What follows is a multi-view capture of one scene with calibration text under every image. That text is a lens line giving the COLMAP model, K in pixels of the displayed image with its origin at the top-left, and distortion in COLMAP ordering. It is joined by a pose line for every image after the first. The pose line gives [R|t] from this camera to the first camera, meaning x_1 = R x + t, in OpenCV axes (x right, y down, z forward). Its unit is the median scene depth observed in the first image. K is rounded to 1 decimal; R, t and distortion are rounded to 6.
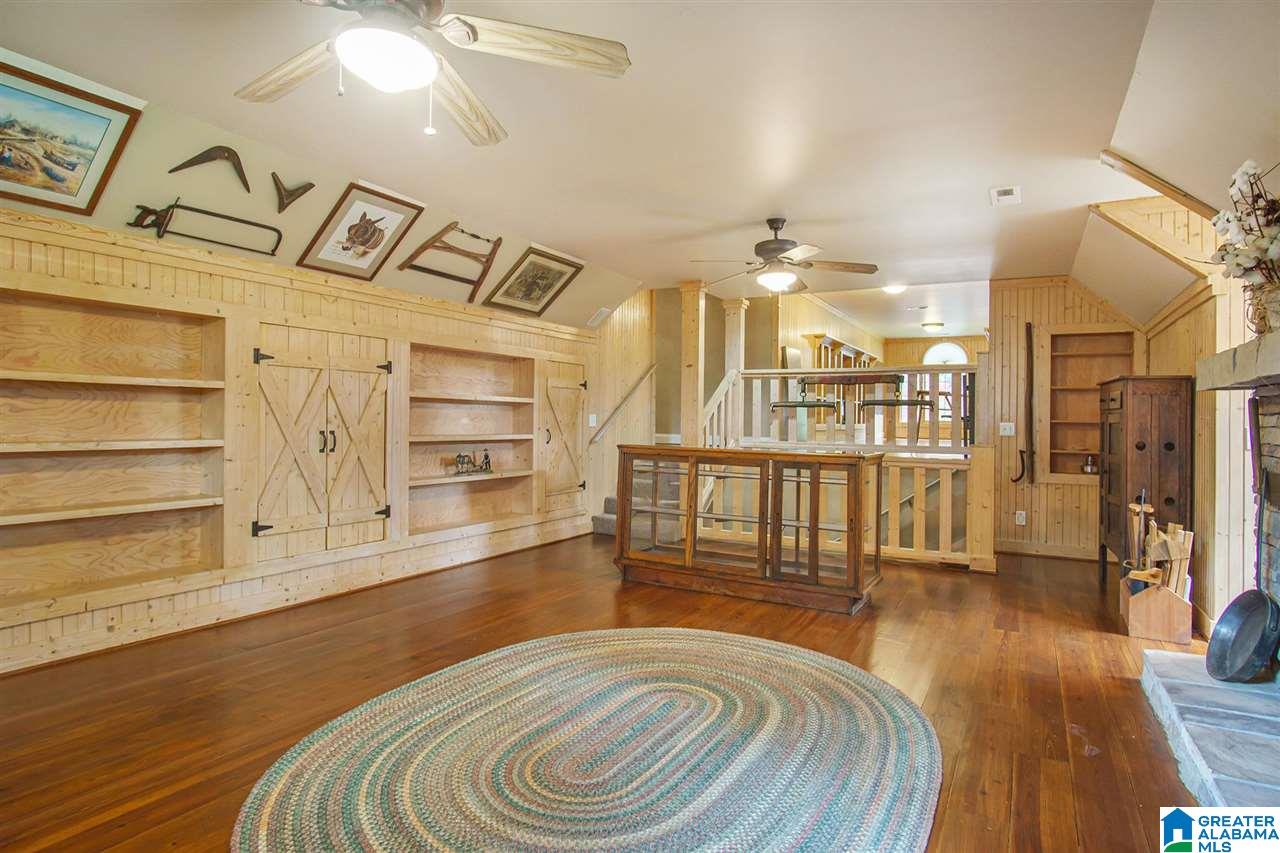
lens RADIAL K [[698.1, 0, 642.1], [0, 698.1, 425.9], [0, 0, 1]] dist [-0.007403, -0.002470]
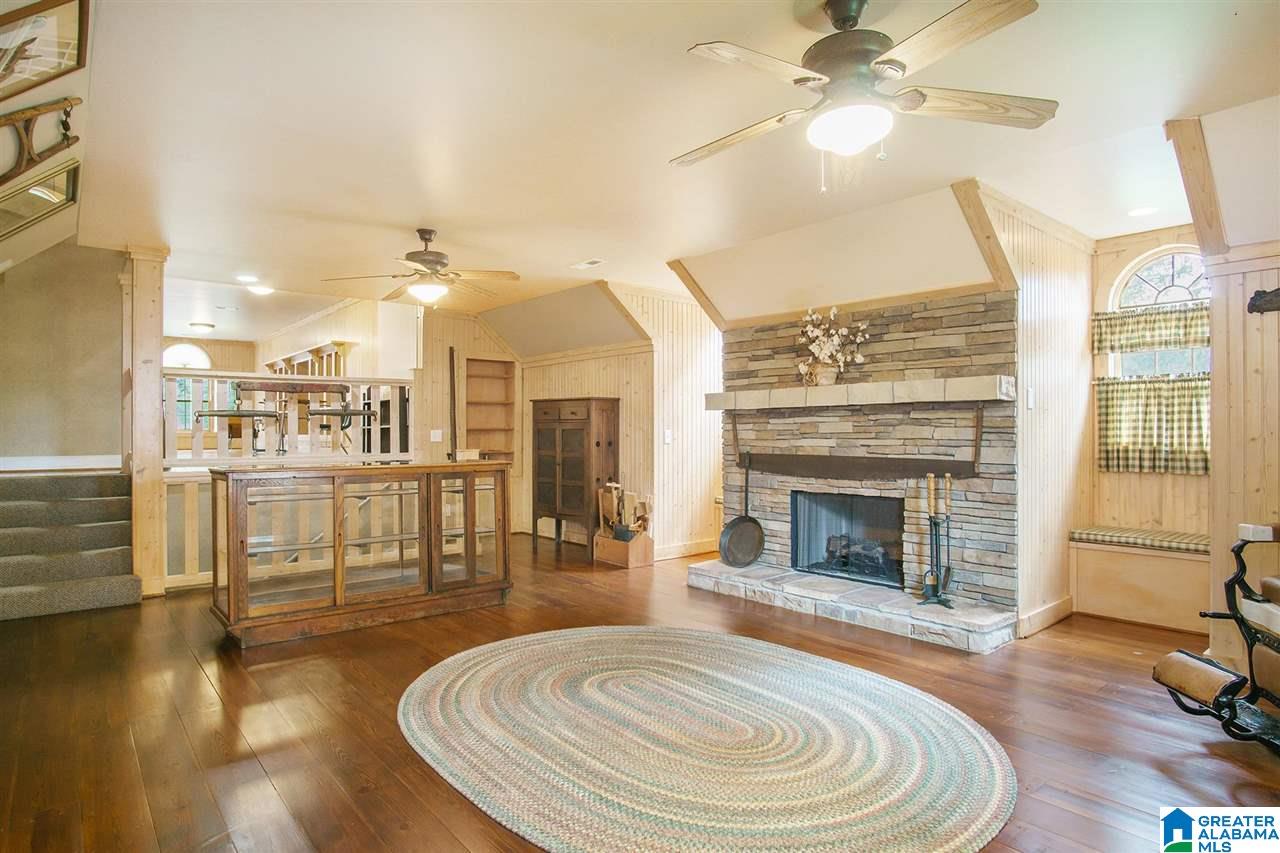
lens RADIAL K [[698.1, 0, 644.0], [0, 698.1, 423.1], [0, 0, 1]] dist [-0.007403, -0.002470]
pose [[0.351472, -0.006999, 0.936172, -0.817472], [0.018894, 0.999821, 0.000382, -0.020415], [-0.936008, 0.017553, 0.351542, 0.472374]]
